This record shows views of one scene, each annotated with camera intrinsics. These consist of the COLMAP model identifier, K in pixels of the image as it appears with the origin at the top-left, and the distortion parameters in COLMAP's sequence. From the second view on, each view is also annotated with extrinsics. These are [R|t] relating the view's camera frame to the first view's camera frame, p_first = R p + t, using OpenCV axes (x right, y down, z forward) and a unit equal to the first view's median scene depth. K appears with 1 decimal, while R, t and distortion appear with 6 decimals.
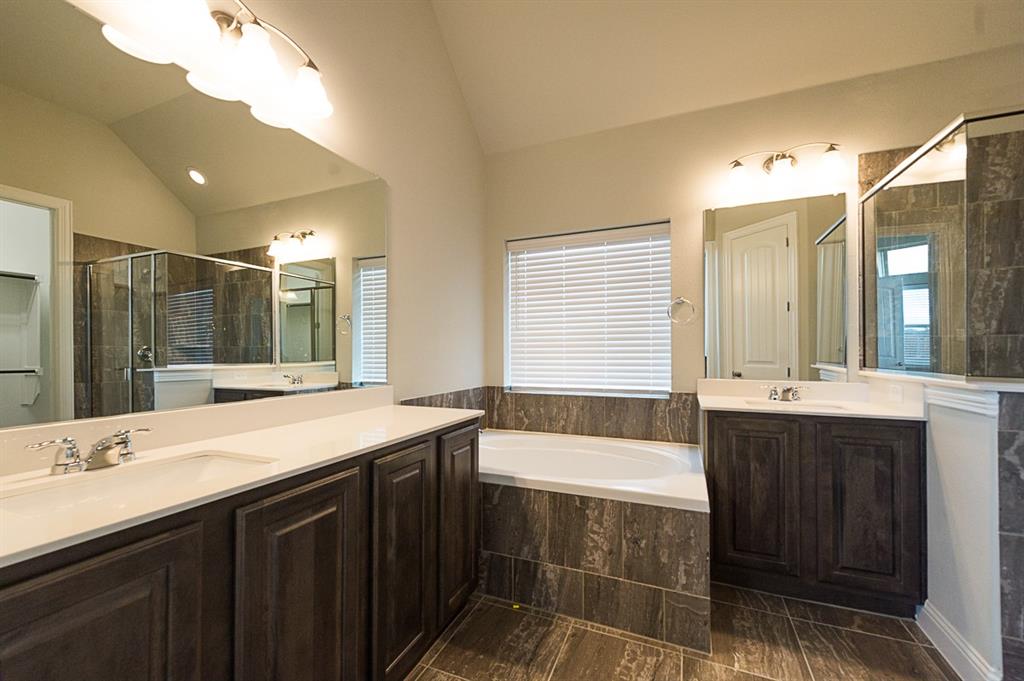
lens RADIAL K [[478.1, 0, 511.3], [0, 478.1, 340.6], [0, 0, 1]] dist [-0.036438, -0.000663]
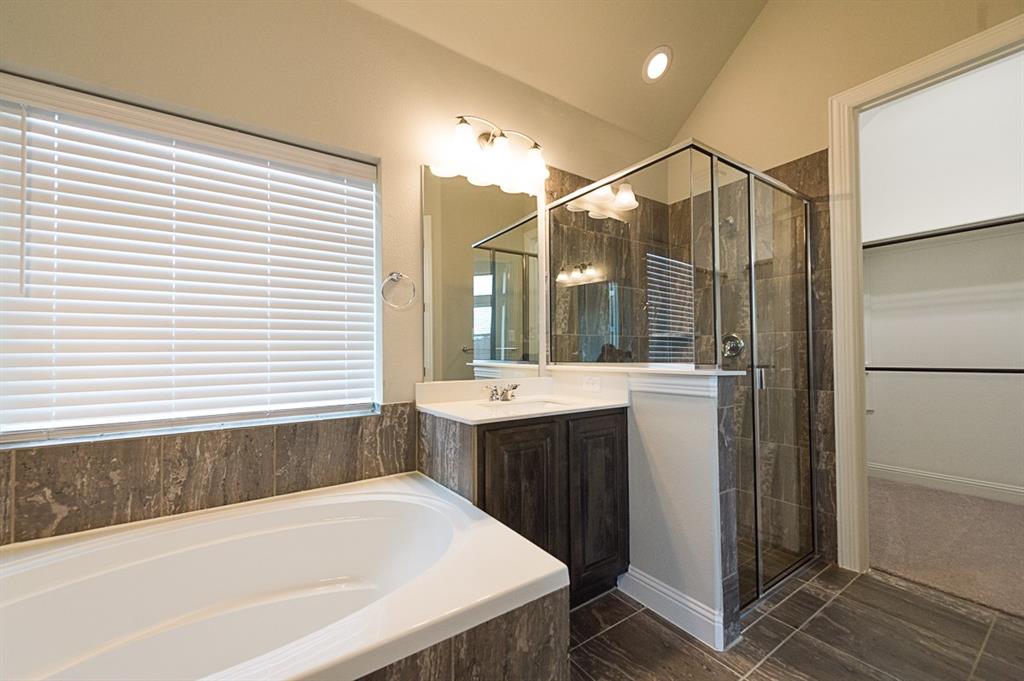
lens RADIAL K [[402.0, 0, 516.0], [0, 402.0, 346.7], [0, 0, 1]] dist [0.004972, -0.002214]
pose [[0.528445, 0.011255, 0.848893, -0.073214], [-0.004627, 0.999935, -0.010378, 0.031453], [-0.848955, 0.001557, 0.528463, 0.577368]]
